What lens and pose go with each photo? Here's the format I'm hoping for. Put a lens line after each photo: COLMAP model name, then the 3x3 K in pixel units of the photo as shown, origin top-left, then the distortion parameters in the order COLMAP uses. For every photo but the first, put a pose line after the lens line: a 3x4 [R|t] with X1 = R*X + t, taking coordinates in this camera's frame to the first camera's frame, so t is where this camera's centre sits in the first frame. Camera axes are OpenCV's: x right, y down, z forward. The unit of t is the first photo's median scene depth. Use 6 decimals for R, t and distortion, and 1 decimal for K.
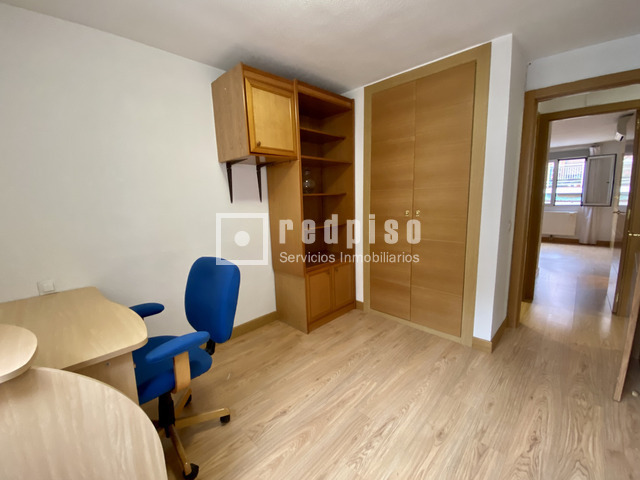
lens RADIAL K [[275.9, 0, 318.4], [0, 275.9, 238.0], [0, 0, 1]] dist [-0.003153, -0.002306]
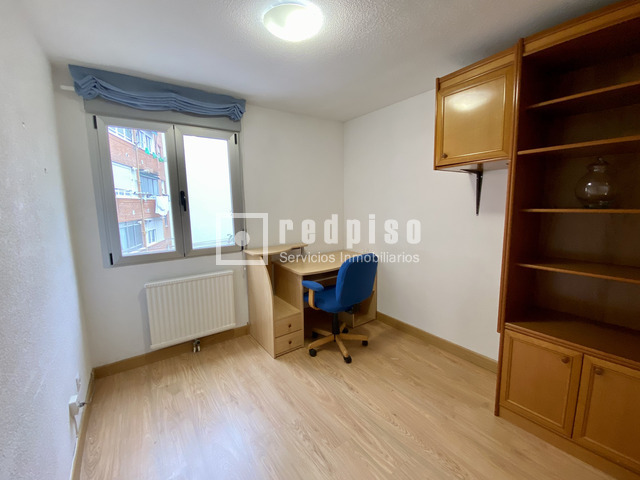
lens RADIAL K [[275.9, 0, 315.2], [0, 275.9, 240.3], [0, 0, 1]] dist [-0.003153, -0.002306]
pose [[-0.203125, 0.171446, -0.964026, 0.761613], [-0.124784, 0.971991, 0.199155, -0.183236], [0.971169, 0.160749, -0.176042, 0.739364]]
